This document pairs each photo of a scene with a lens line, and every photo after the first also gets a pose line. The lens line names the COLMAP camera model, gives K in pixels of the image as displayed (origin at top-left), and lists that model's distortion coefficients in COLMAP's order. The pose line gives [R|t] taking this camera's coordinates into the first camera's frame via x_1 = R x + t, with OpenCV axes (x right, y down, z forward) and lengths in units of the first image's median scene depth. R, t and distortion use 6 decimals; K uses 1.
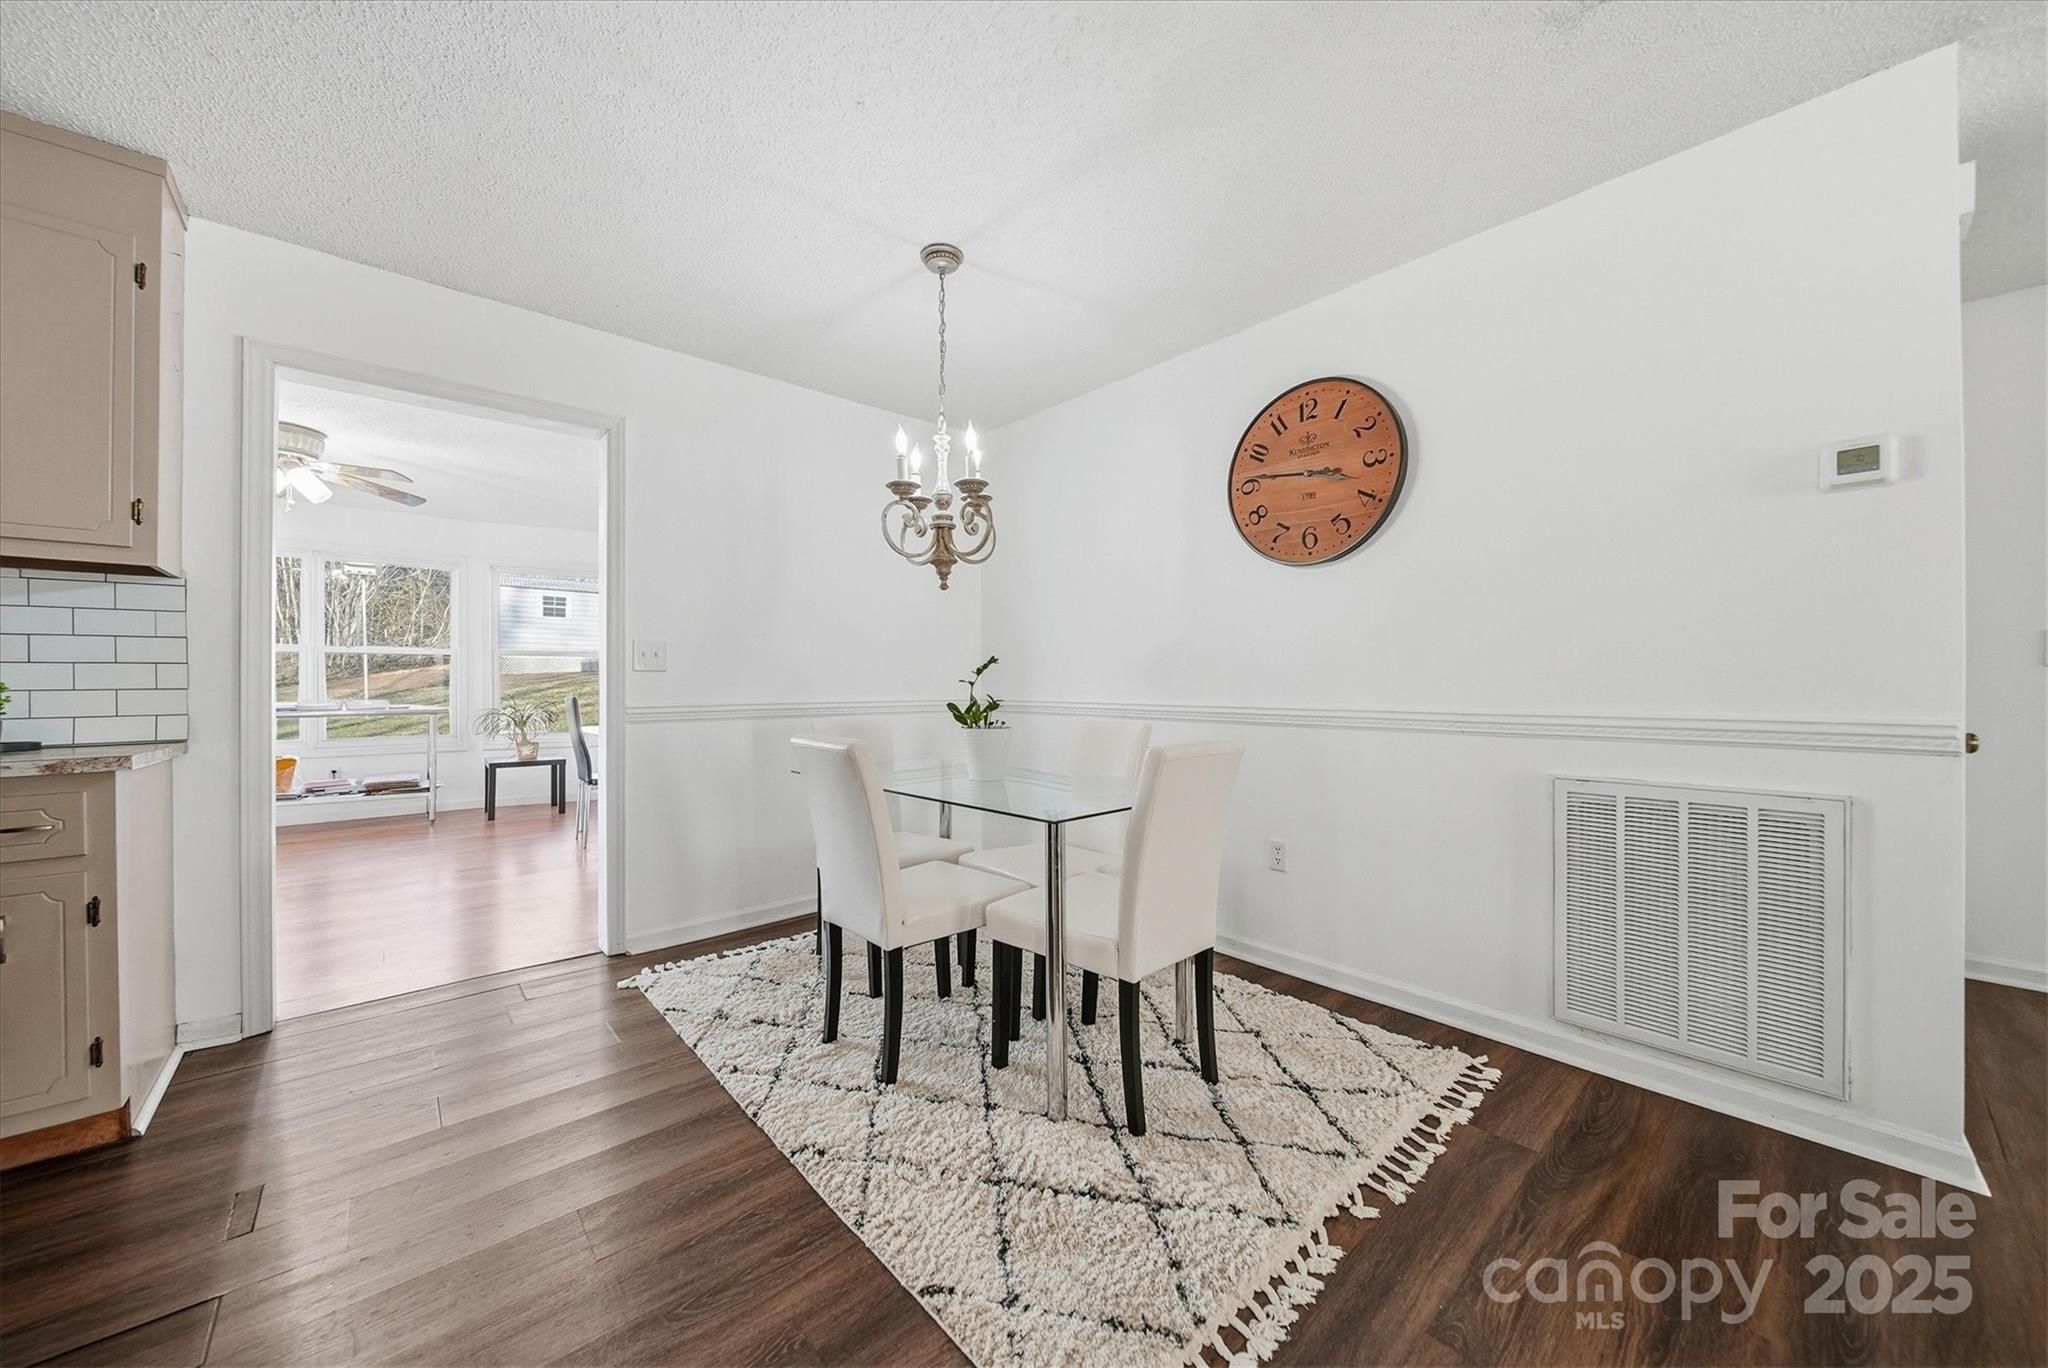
lens RADIAL K [[742.0, 0, 1020.7], [0, 742.0, 678.2], [0, 0, 1]] dist [-0.005137, 0.000230]
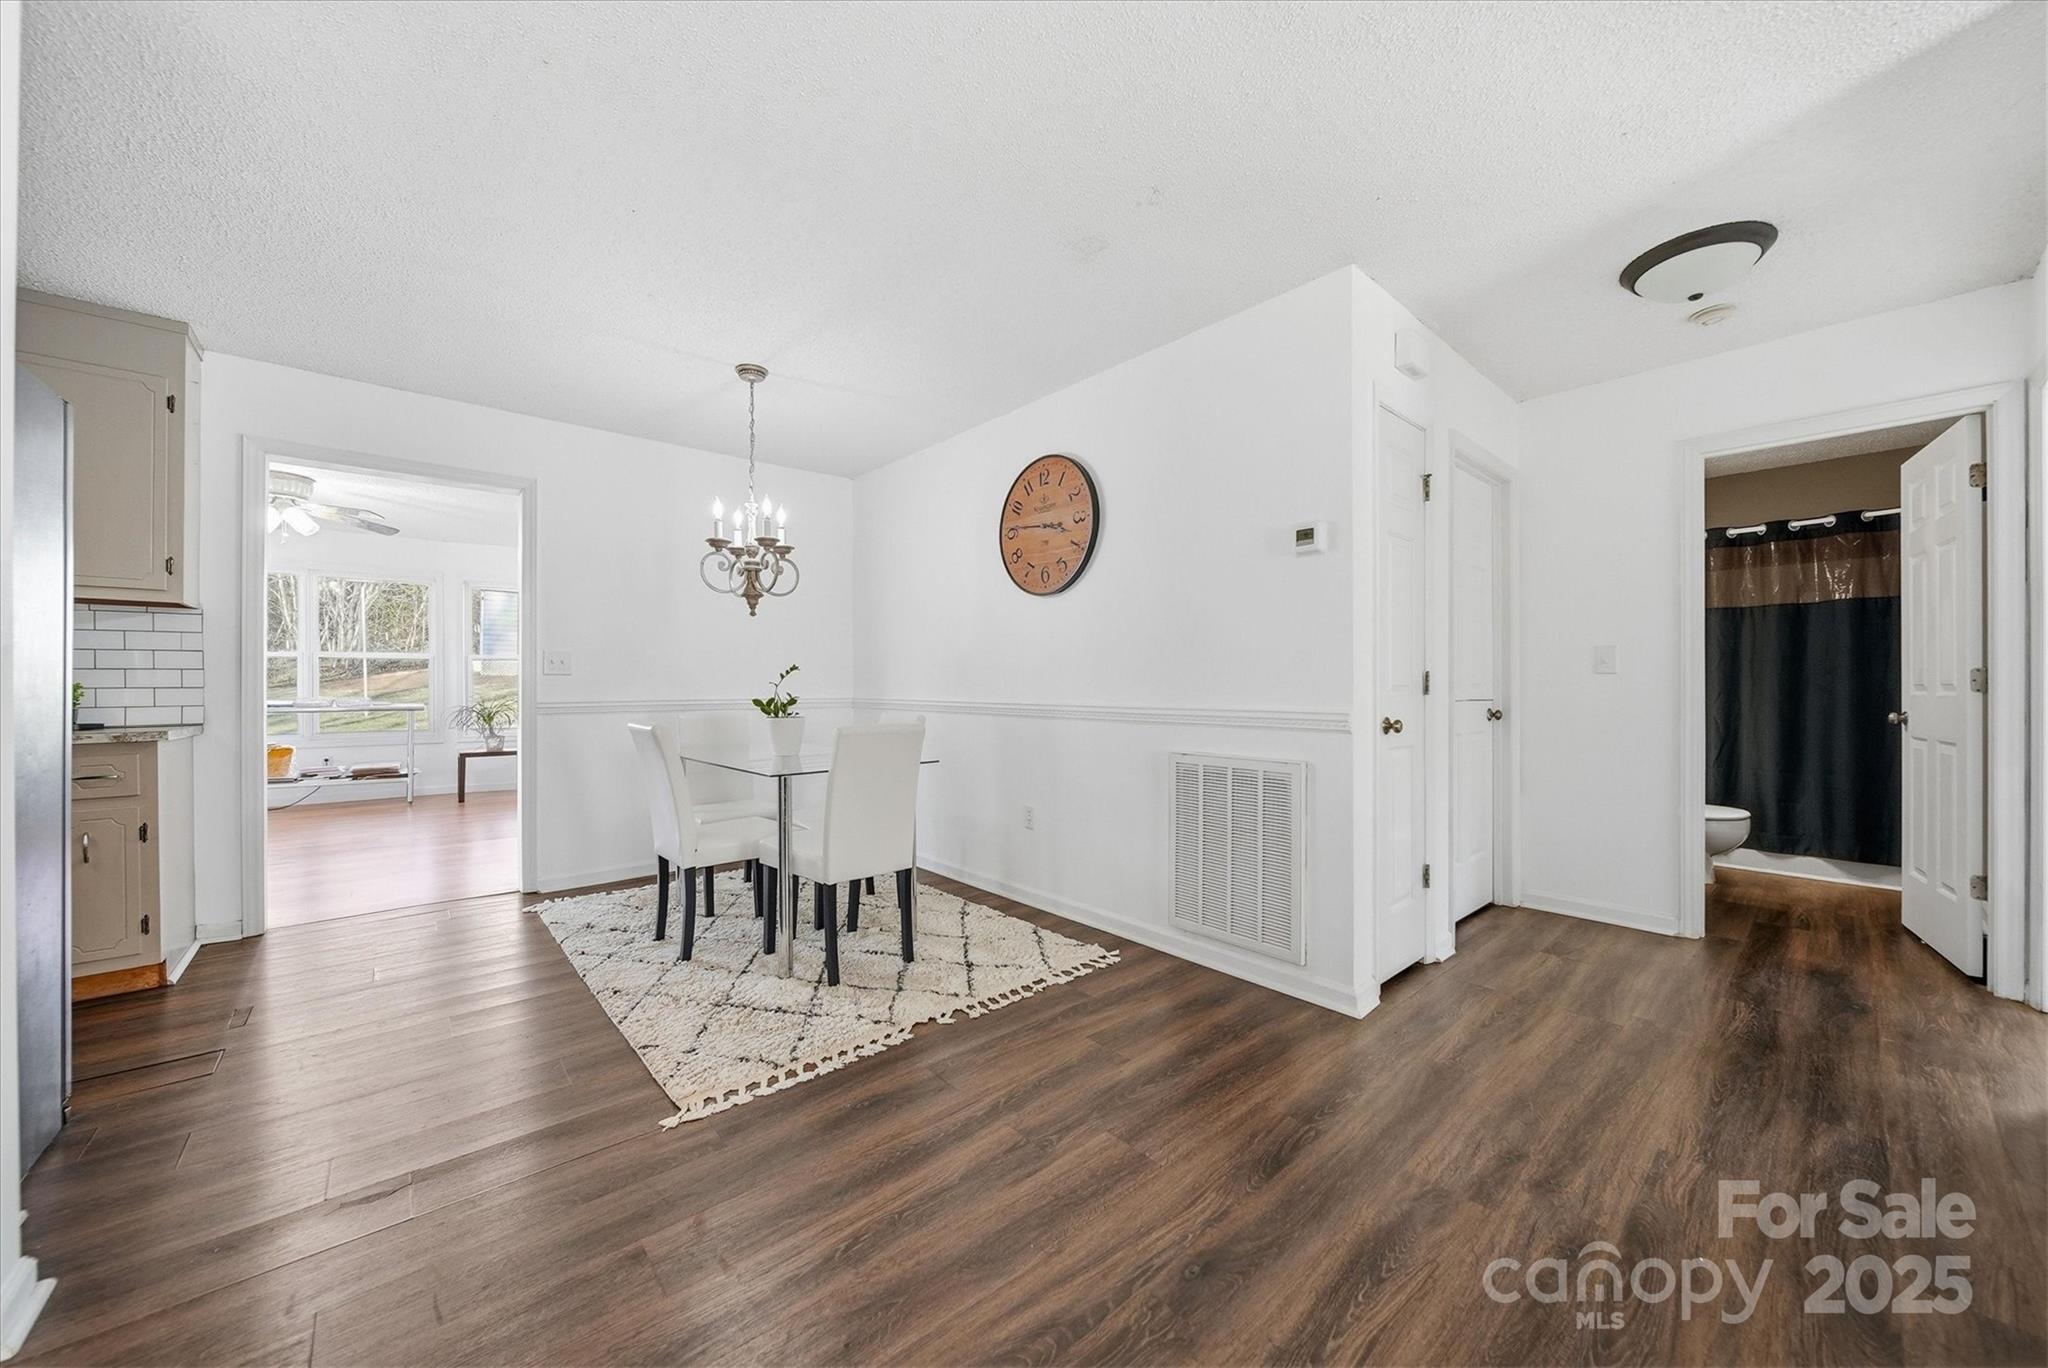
lens RADIAL K [[742.0, 0, 1022.6], [0, 742.0, 681.1], [0, 0, 1]] dist [-0.005137, 0.000230]
pose [[0.999982, 0.001357, -0.005821, 0.433038], [-0.001346, 0.999997, 0.001848, -0.002826], [0.005823, -0.001840, 0.999981, -0.390853]]
